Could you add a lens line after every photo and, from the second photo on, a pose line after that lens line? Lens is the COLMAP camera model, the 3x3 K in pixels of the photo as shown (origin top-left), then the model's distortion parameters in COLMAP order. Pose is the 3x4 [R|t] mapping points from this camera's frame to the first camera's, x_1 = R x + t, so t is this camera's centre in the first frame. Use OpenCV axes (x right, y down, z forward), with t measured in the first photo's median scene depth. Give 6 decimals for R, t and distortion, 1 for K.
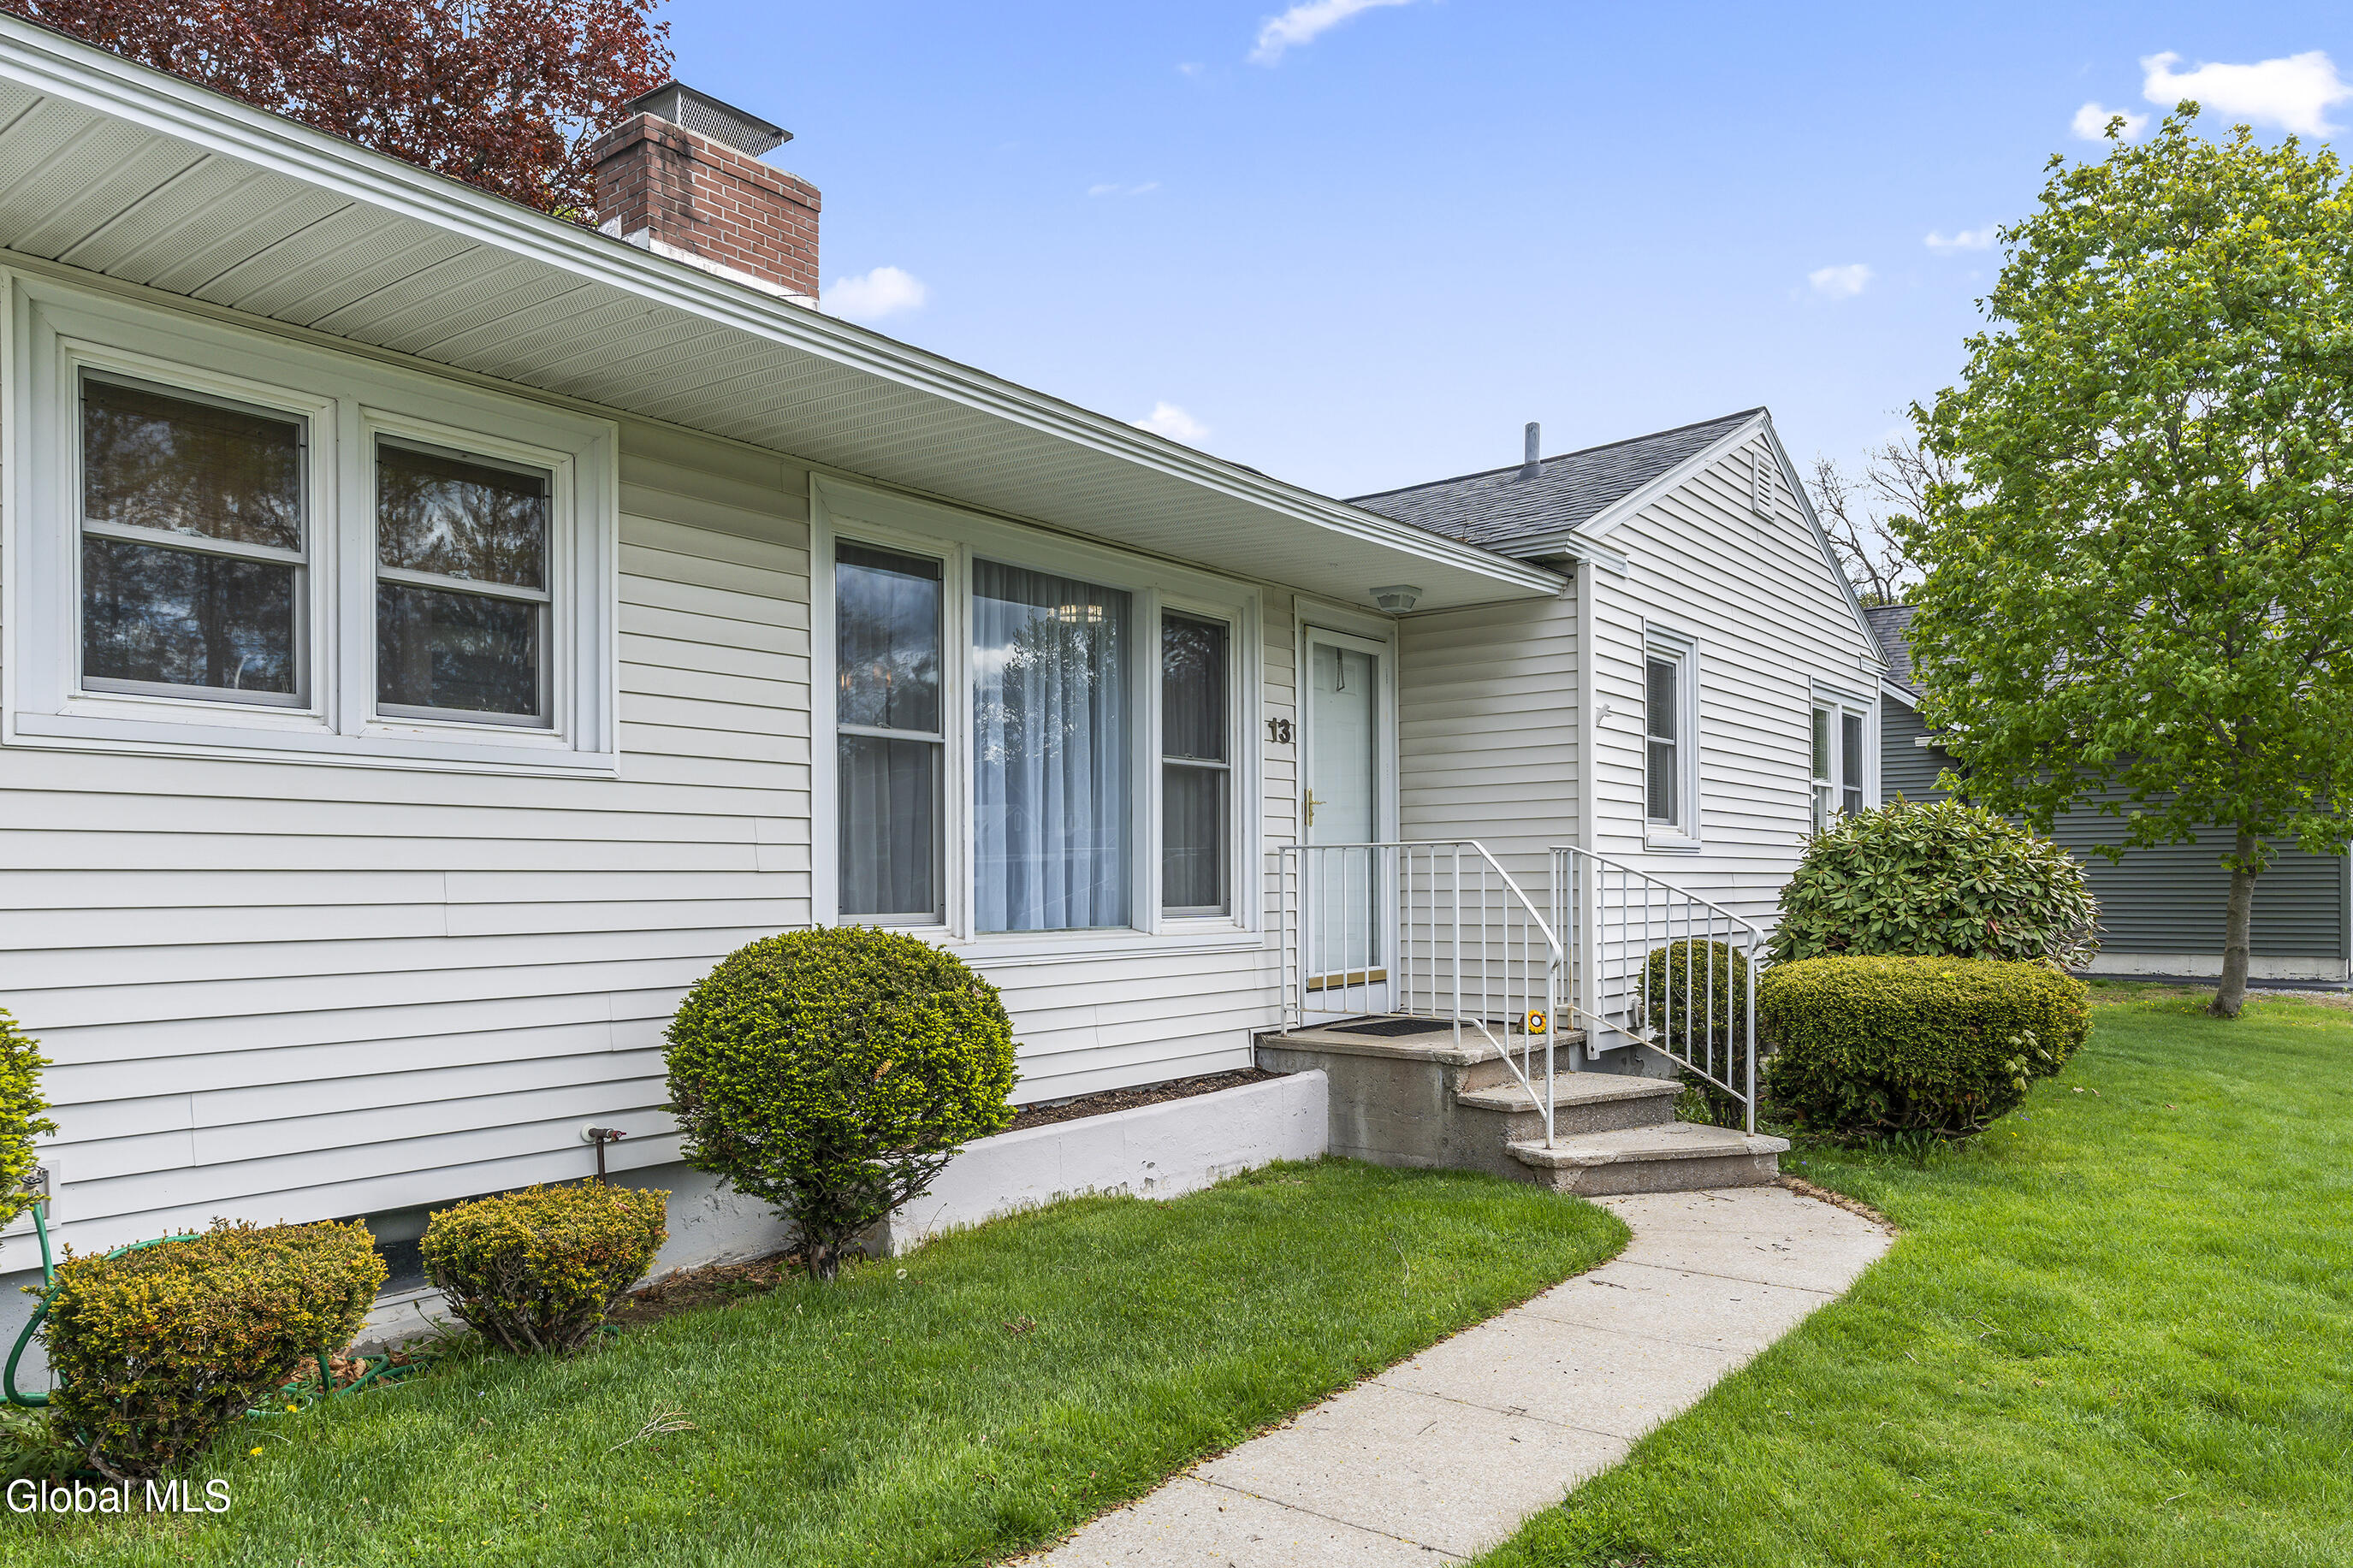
lens RADIAL K [[1561.4, 0, 1173.2], [0, 1561.4, 881.7], [0, 0, 1]] dist [-0.008568, -0.001585]
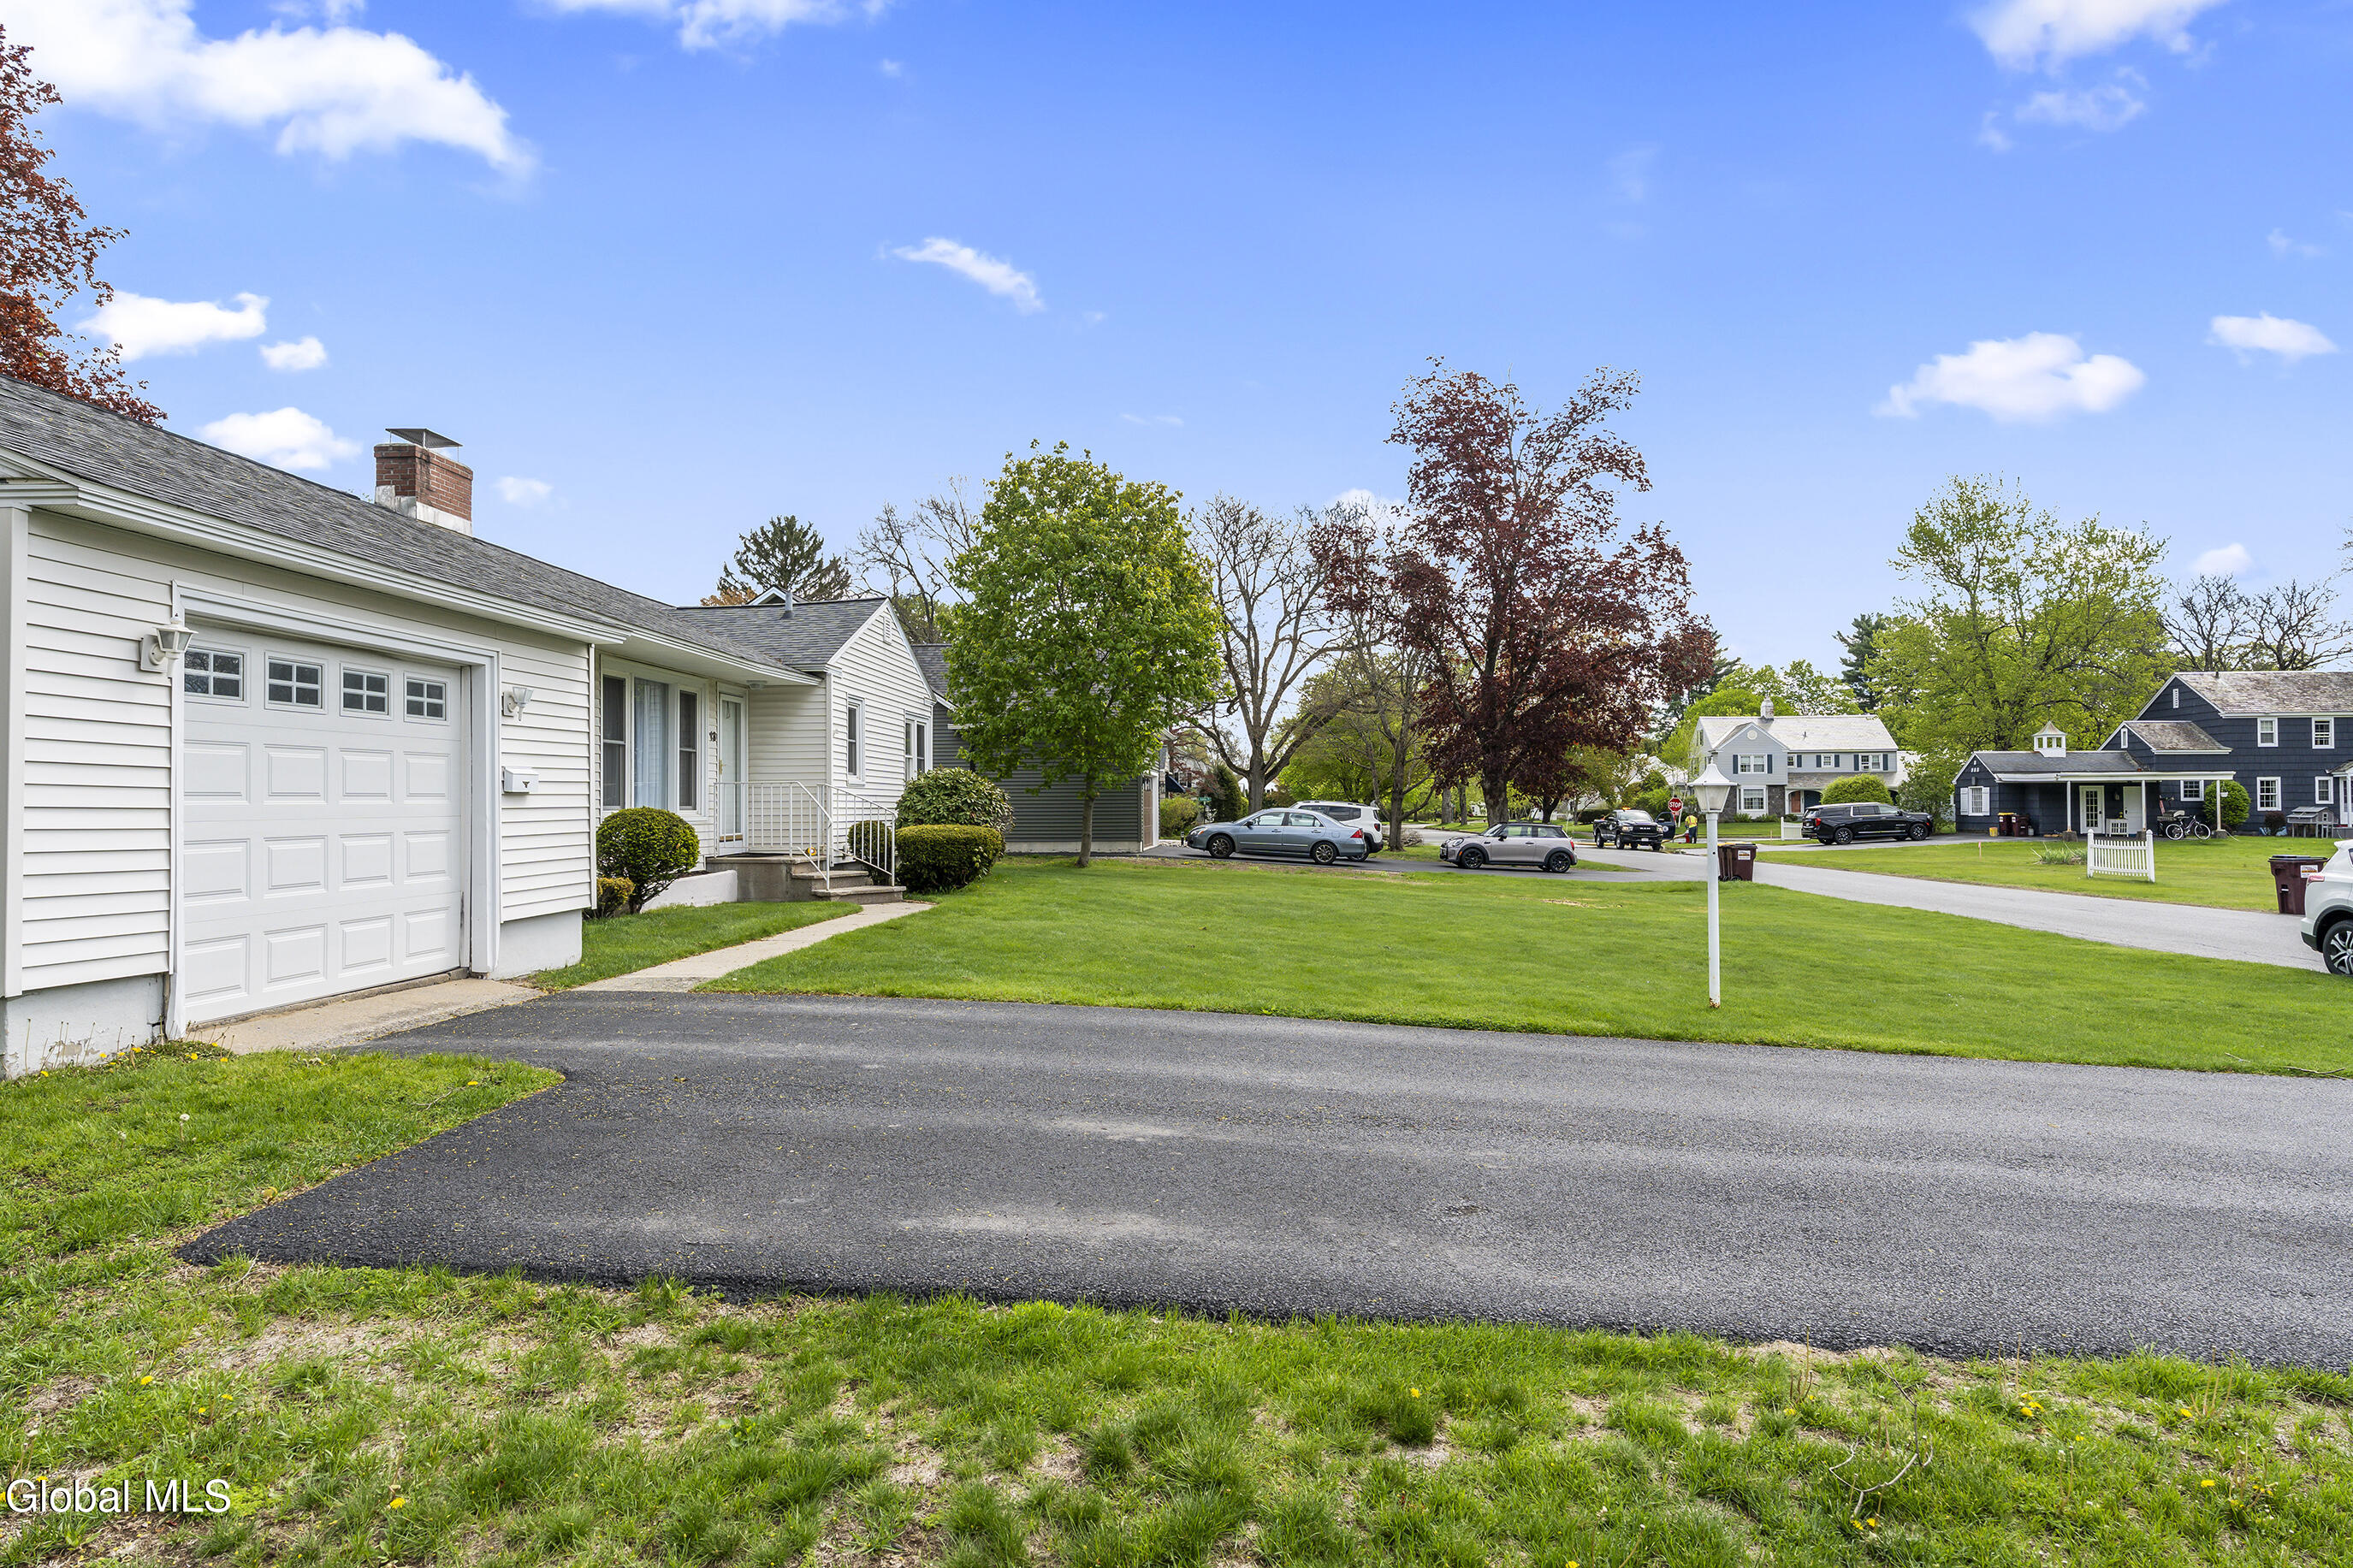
lens RADIAL K [[1392.6, 0, 1175.6], [0, 1392.6, 793.6], [0, 0, 1]] dist [0.000568, -0.000181]
pose [[0.822760, 0.006359, 0.568353, -0.529980], [0.002771, 0.999881, -0.015199, 0.027632], [-0.568382, 0.014081, 0.822644, -1.129358]]
